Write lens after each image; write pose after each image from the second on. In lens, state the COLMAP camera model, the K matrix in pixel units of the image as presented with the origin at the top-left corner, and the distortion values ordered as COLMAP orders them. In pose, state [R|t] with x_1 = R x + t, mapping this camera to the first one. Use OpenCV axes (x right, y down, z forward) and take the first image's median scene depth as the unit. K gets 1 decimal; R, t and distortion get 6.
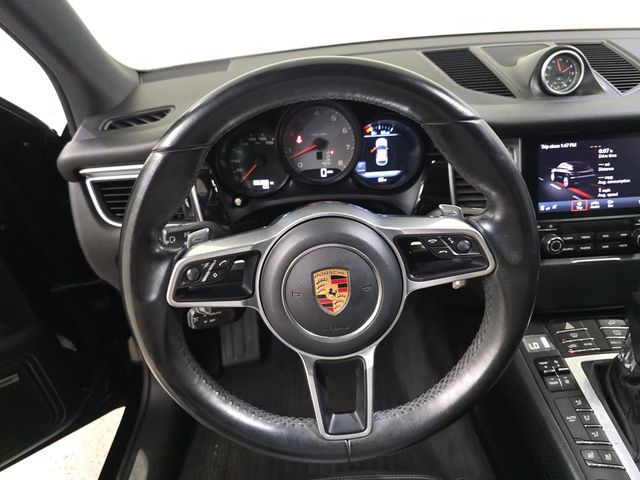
lens RADIAL K [[425.7, 0, 317.8], [0, 425.7, 239.5], [0, 0, 1]] dist [-0.006055, -0.018757]
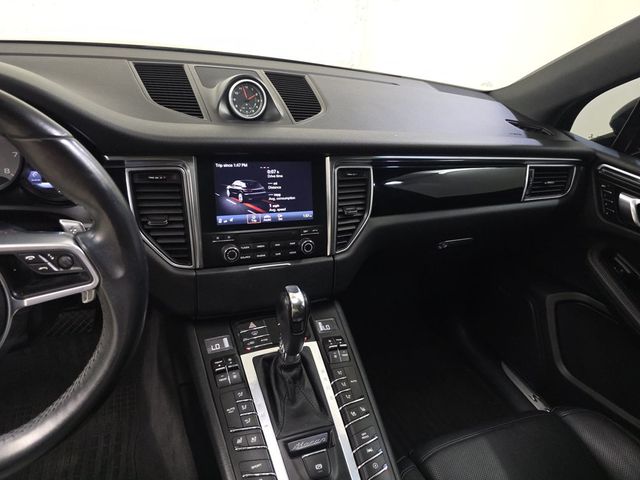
lens RADIAL K [[425.7, 0, 319.7], [0, 425.7, 241.5], [0, 0, 1]] dist [-0.006055, -0.018757]
pose [[0.915718, -0.015636, 0.401518, 0.323748], [0.018637, 0.999820, -0.003567, -0.011905], [-0.401390, 0.010750, 0.915844, -0.114417]]
